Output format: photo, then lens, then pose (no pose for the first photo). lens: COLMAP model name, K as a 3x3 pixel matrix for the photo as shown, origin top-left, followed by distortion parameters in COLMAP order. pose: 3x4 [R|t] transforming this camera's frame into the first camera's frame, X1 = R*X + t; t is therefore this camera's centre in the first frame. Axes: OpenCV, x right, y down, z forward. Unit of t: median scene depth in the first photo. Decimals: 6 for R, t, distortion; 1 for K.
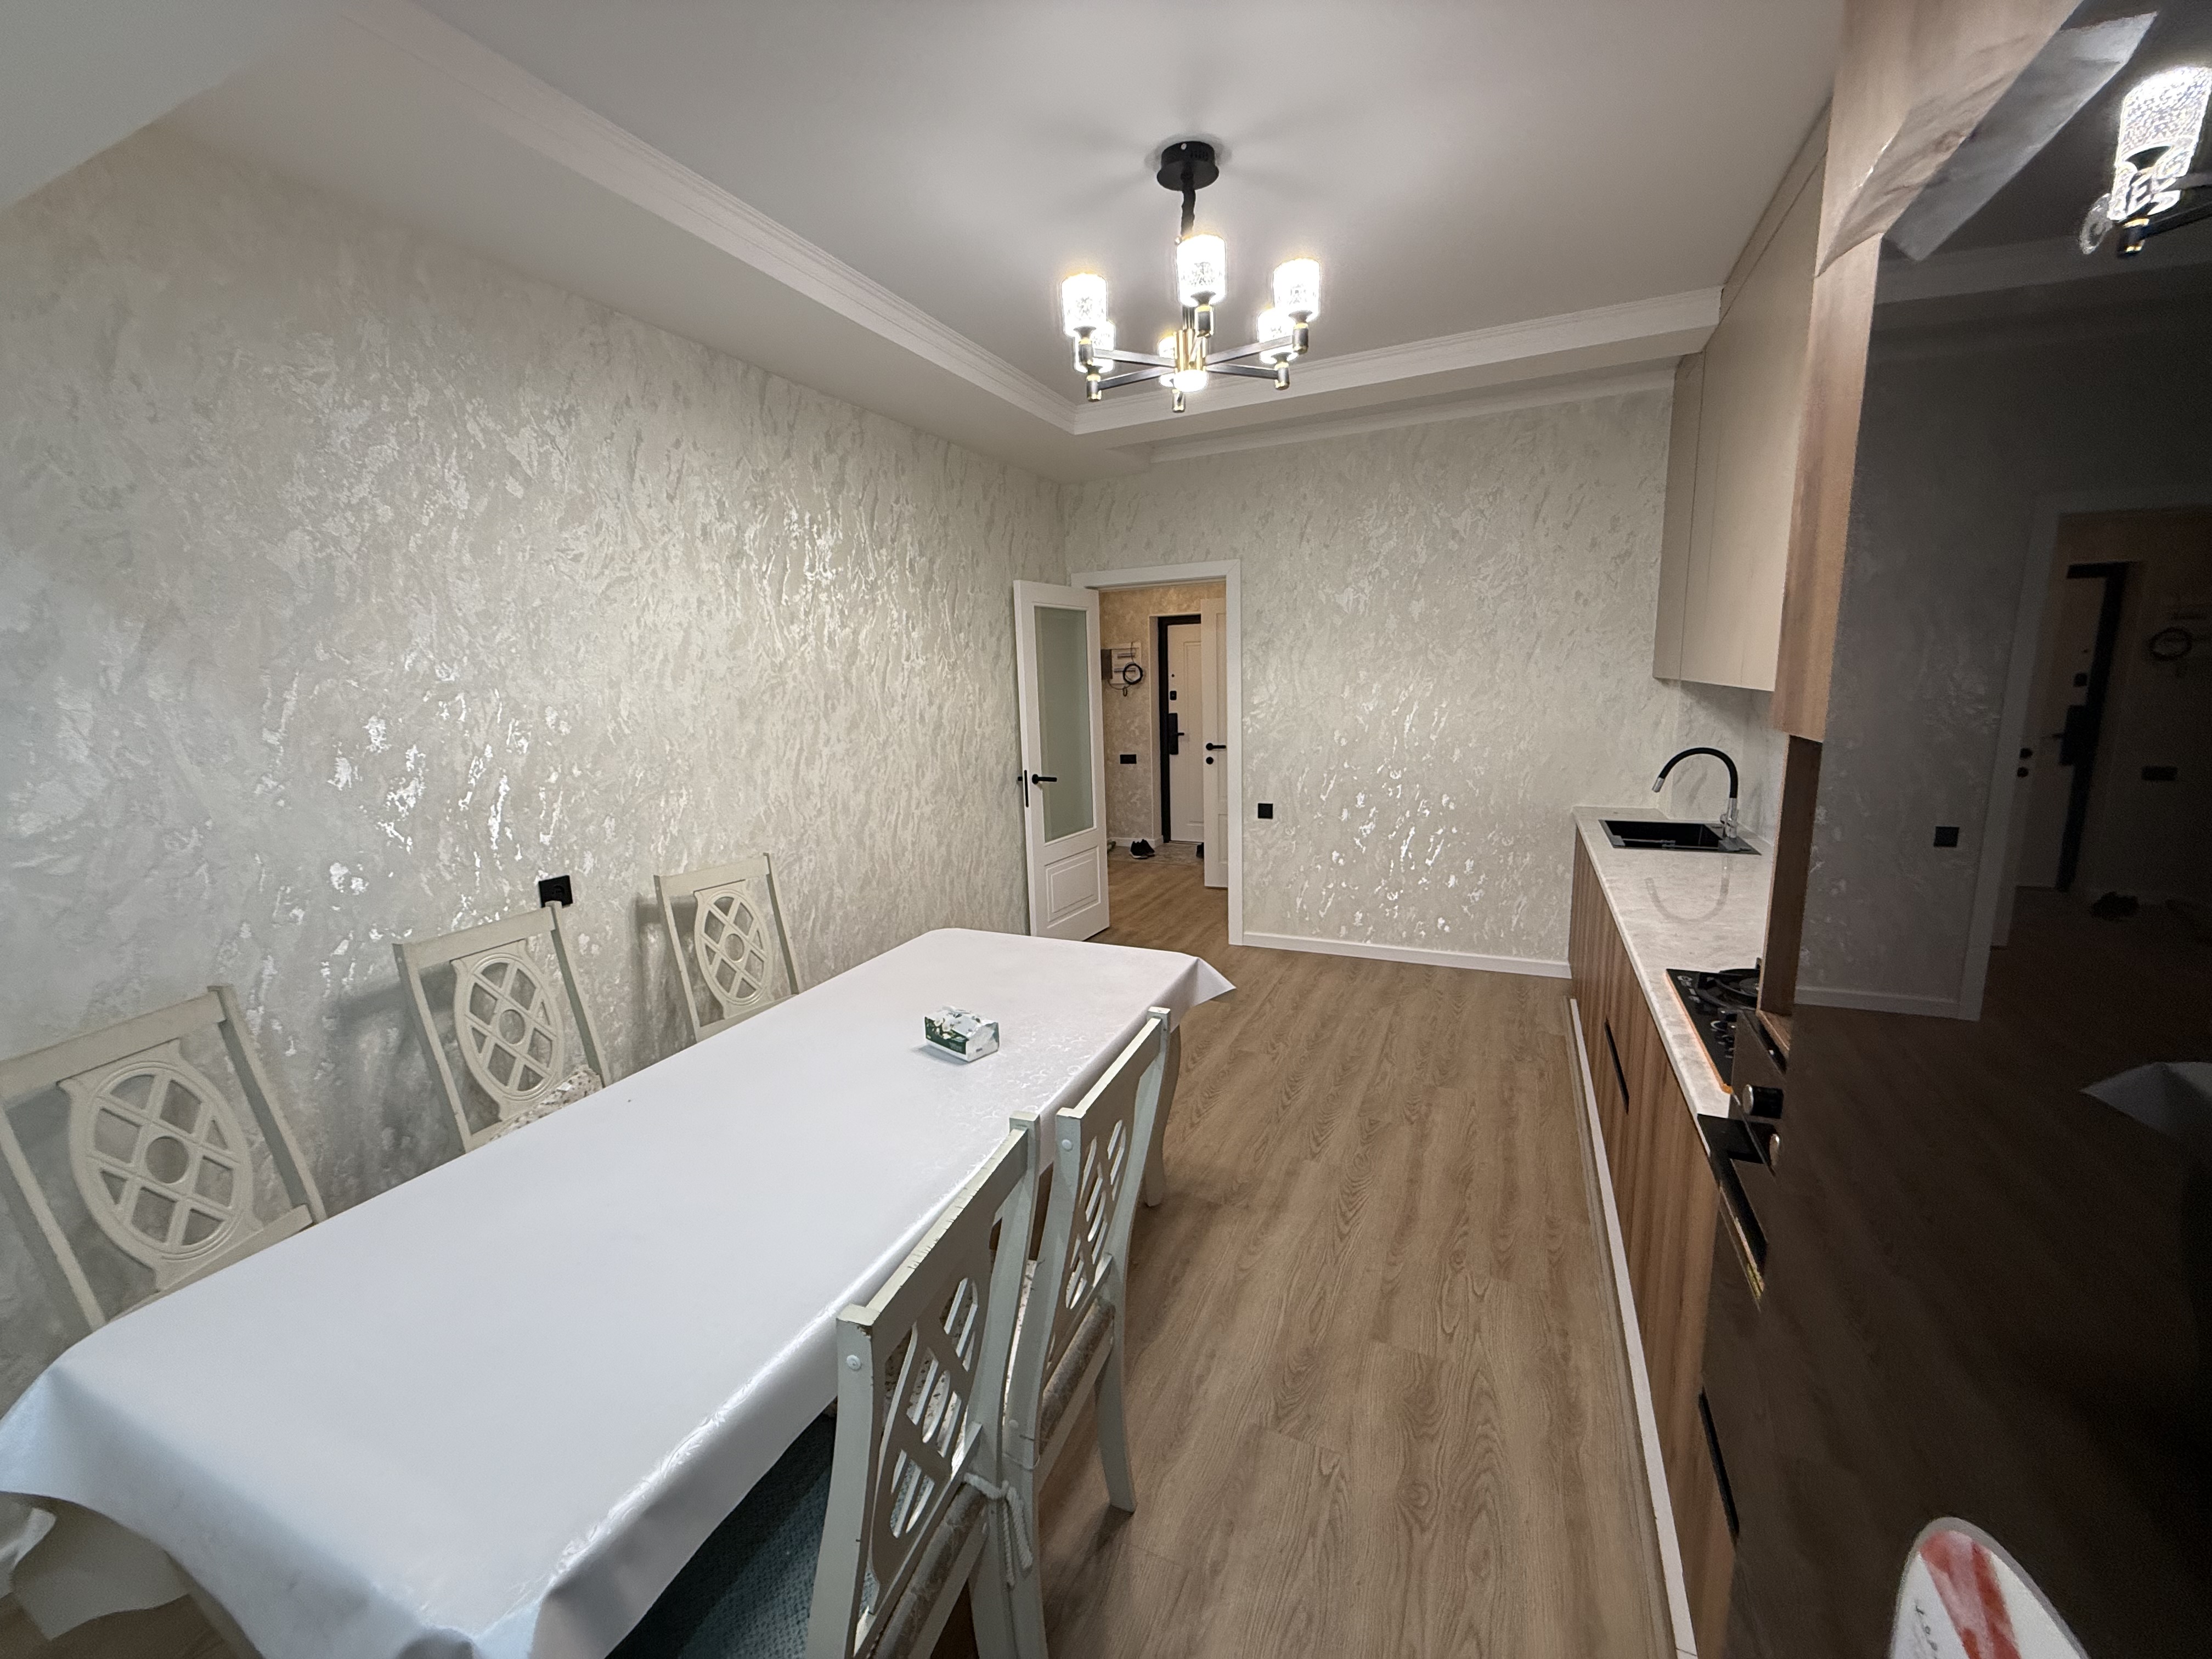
lens RADIAL K [[881.5, 0, 1106.0], [0, 881.5, 829.5], [0, 0, 1]] dist [0.001373, 0.000170]
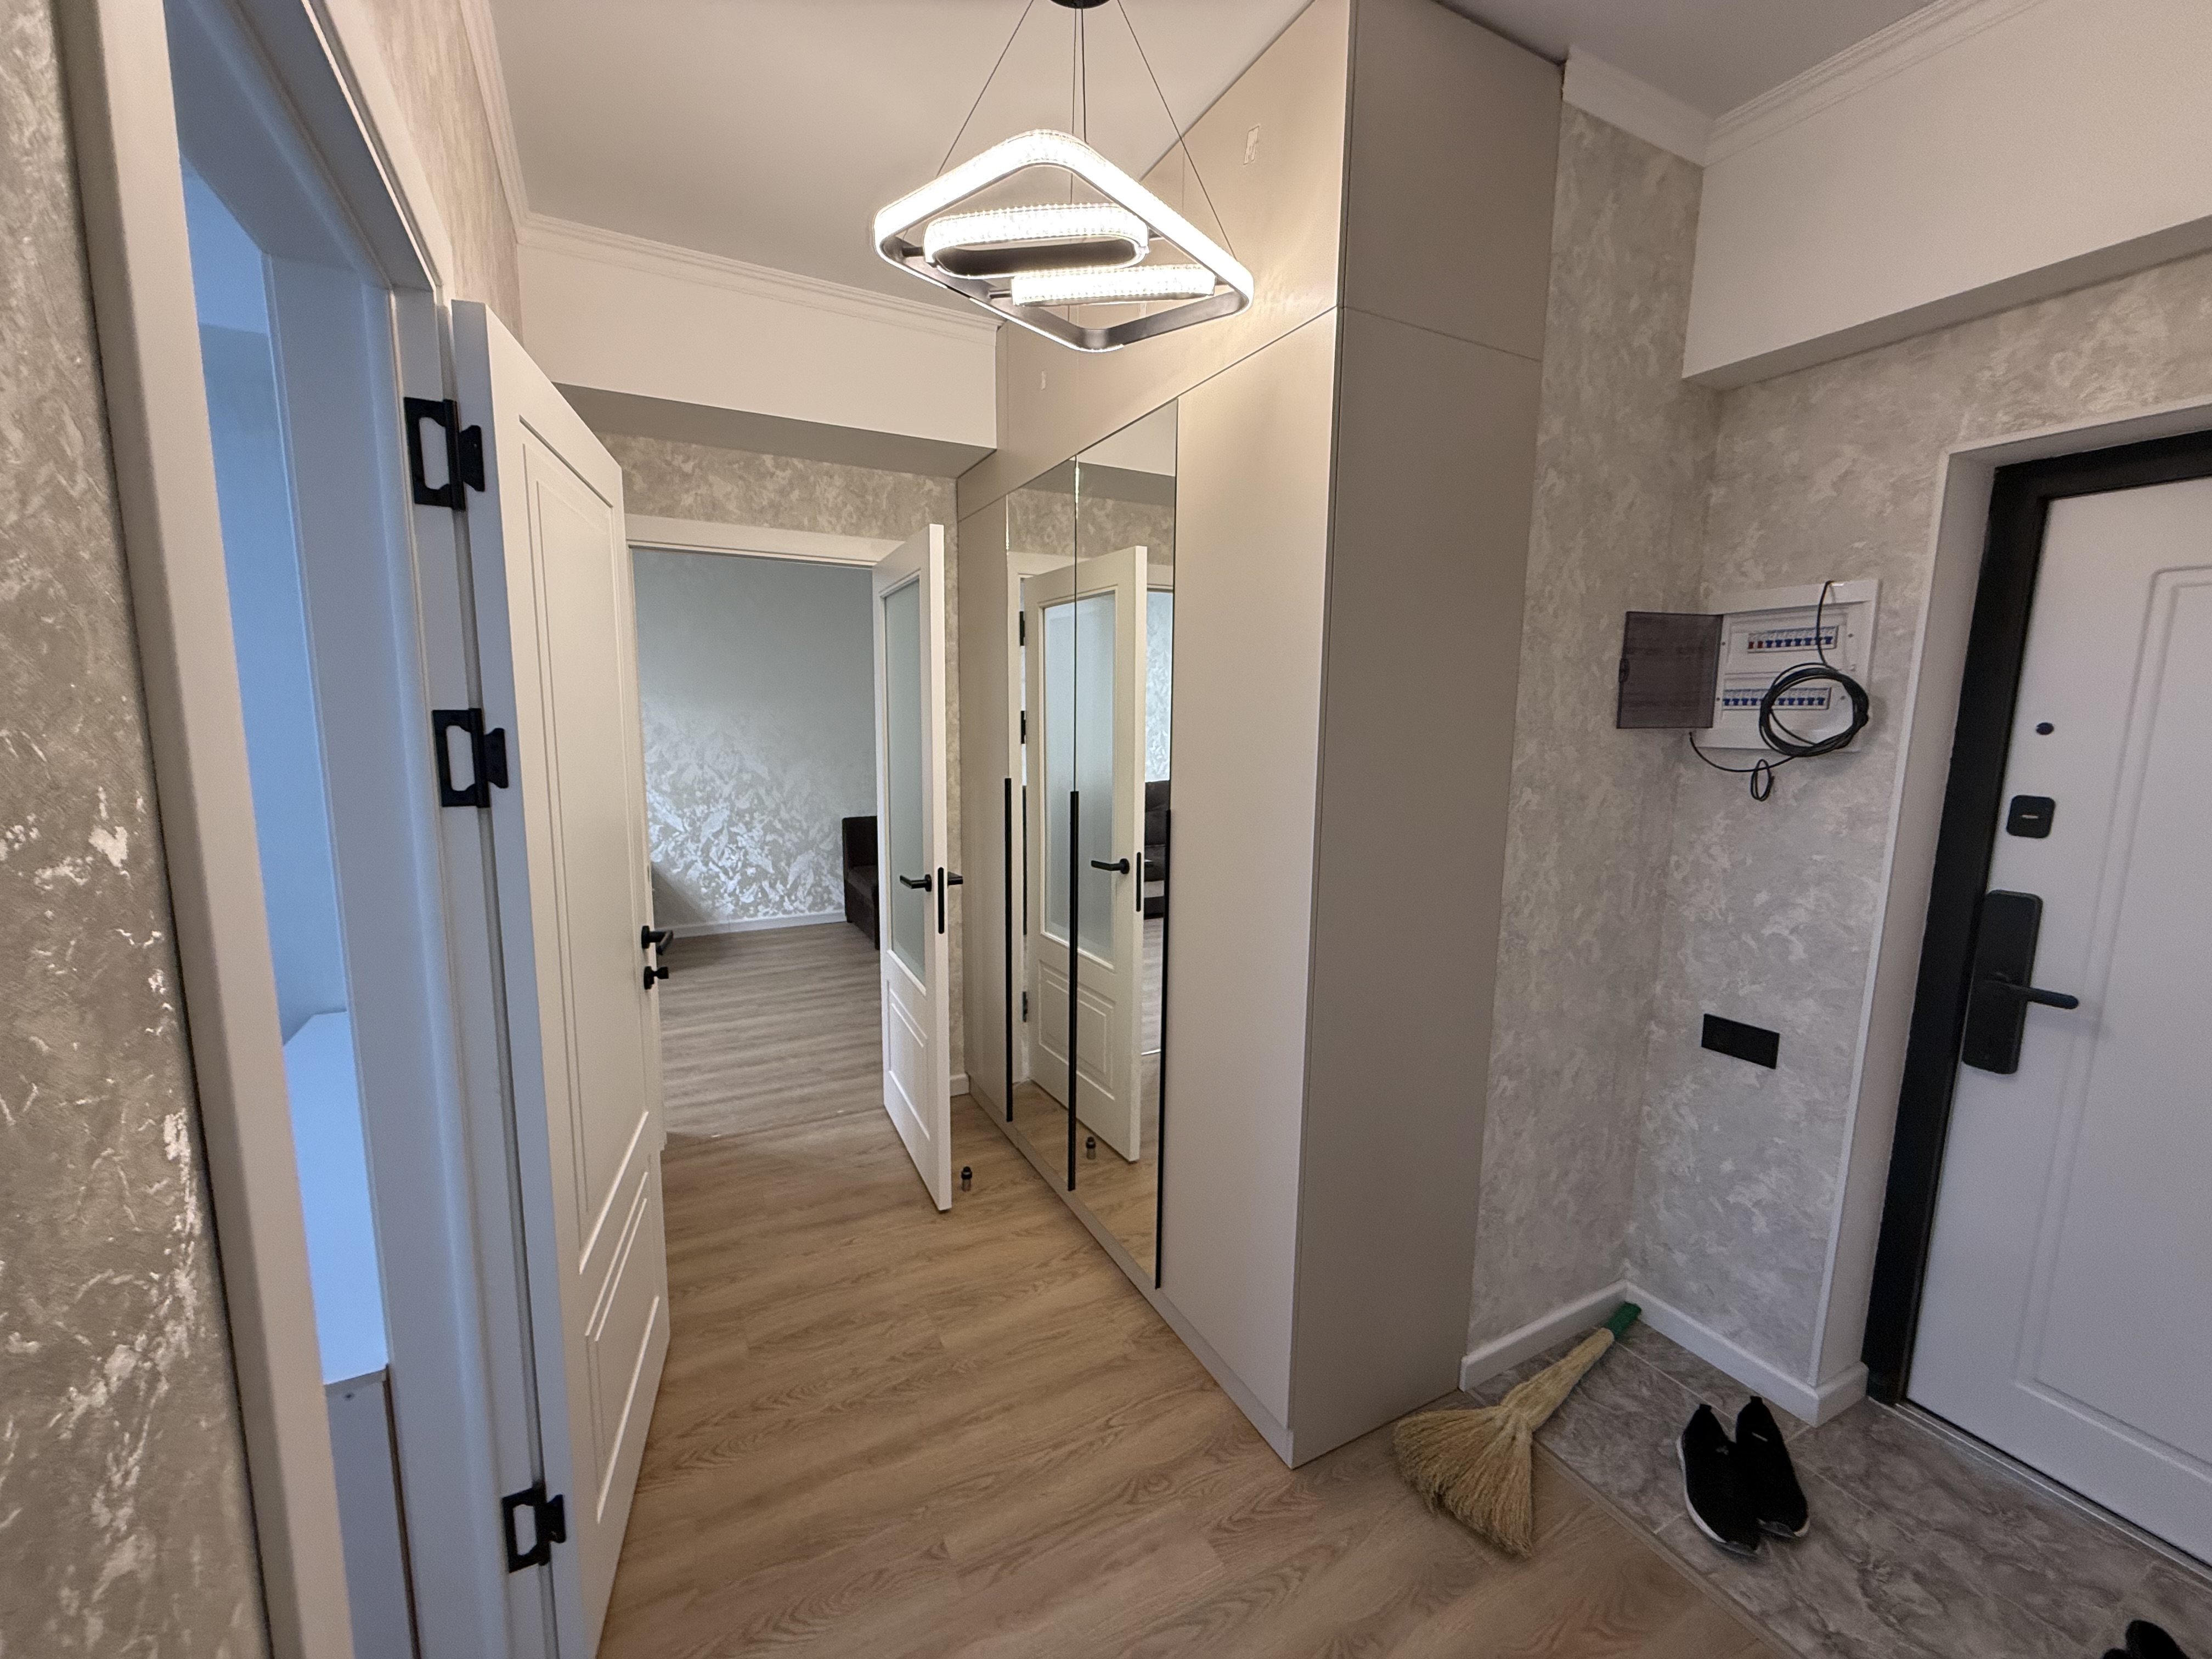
lens RADIAL K [[881.5, 0, 1106.0], [0, 881.5, 829.5], [0, 0, 1]] dist [0.001373, 0.000170]
pose [[0.784307, 0.126016, -0.607440, 0.031510], [-0.142186, 0.989602, 0.021711, -0.130711], [0.603859, 0.069341, 0.794069, 0.740946]]
